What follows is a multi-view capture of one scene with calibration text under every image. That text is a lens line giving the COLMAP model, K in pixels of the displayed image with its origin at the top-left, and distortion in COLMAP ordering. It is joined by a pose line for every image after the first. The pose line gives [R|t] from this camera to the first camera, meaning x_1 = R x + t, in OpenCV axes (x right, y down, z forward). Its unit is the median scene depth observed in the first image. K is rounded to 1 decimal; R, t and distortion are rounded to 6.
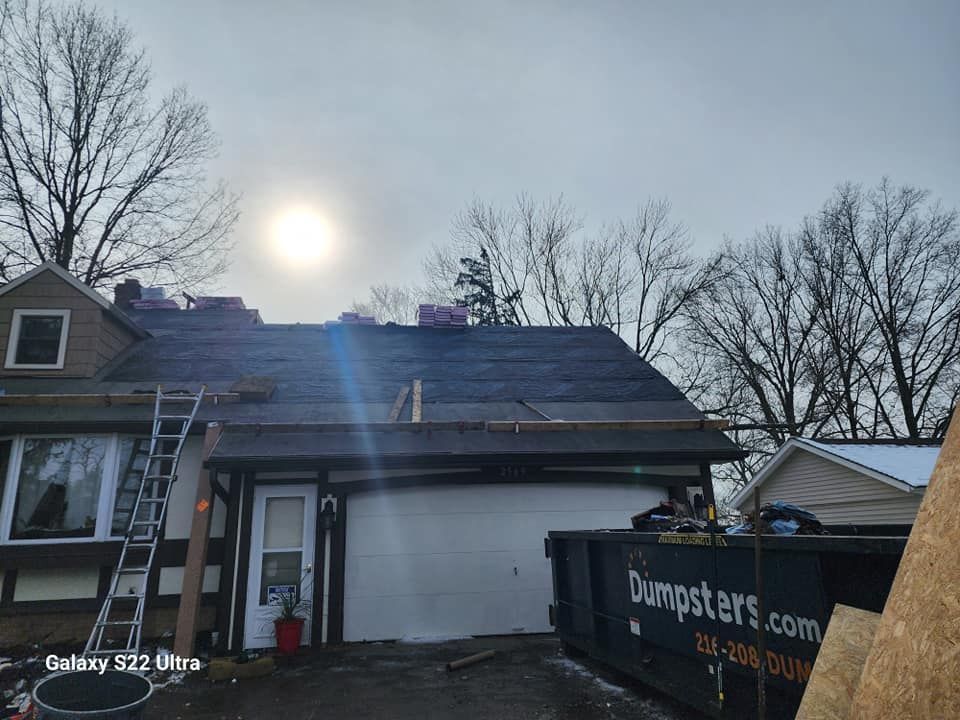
lens RADIAL K [[634.3, 0, 470.6], [0, 634.3, 351.3], [0, 0, 1]] dist [0.074641, -0.055912]
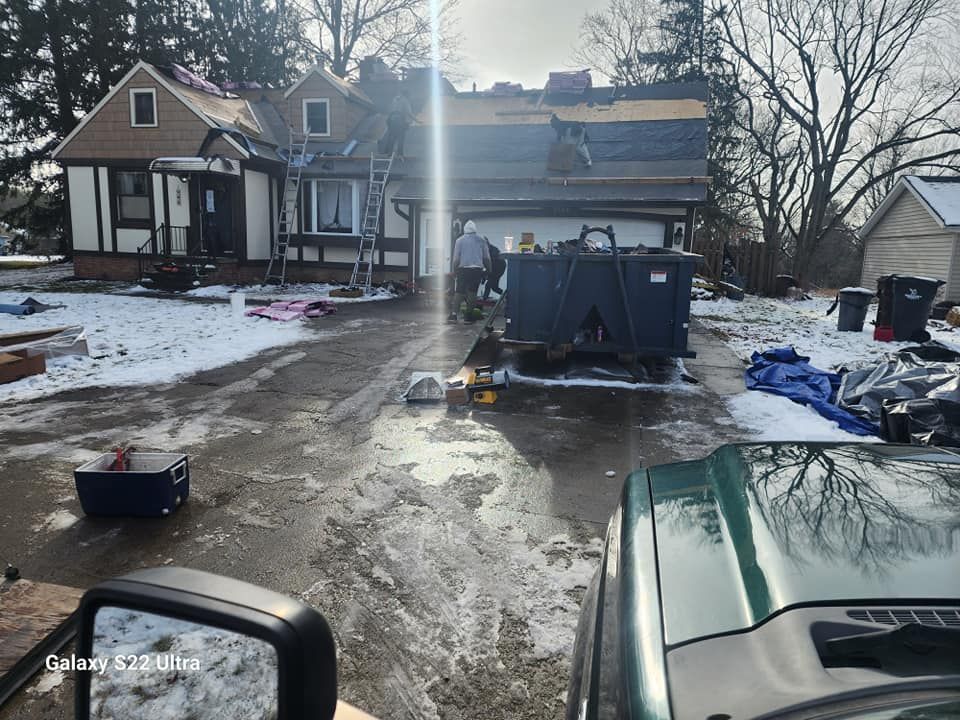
lens RADIAL K [[692.9, 0, 480.0], [0, 692.9, 360.0], [0, 0, 1]] dist [0.079838, -0.035289]
pose [[0.906396, 0.127346, -0.402776, 0.552633], [0.059923, 0.905076, 0.421007, -0.191736], [0.418157, -0.405734, 0.812727, -0.588040]]
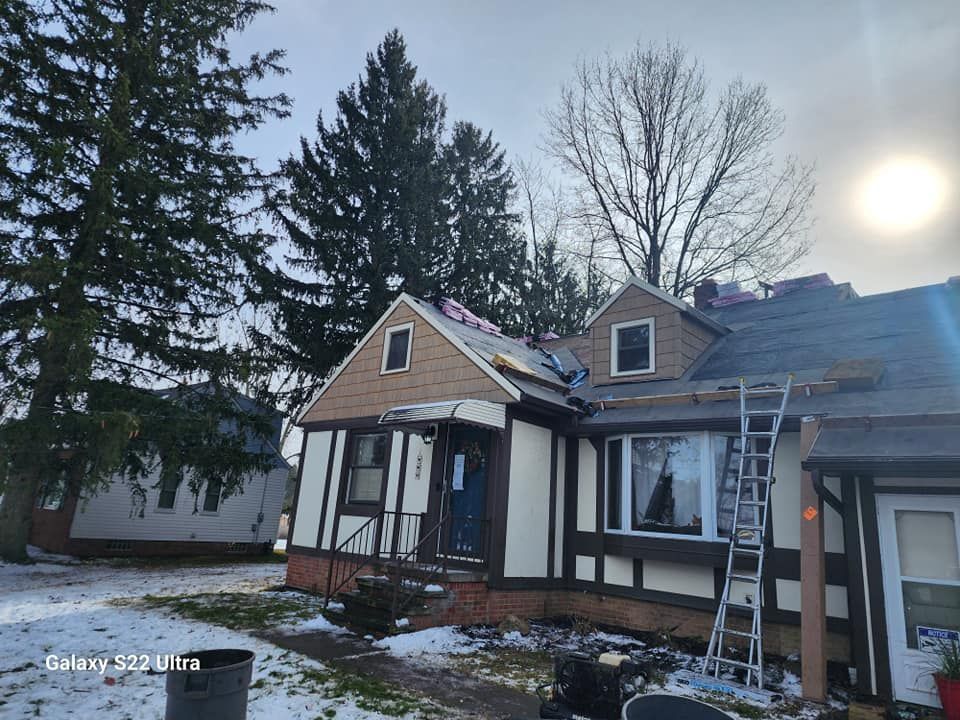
lens RADIAL K [[634.3, 0, 470.6], [0, 634.3, 351.3], [0, 0, 1]] dist [0.074641, -0.055912]
pose [[0.634810, -0.124855, -0.762514, -0.015495], [0.123580, 0.990560, -0.059313, 0.016806], [0.762722, -0.056578, 0.644247, 0.089219]]
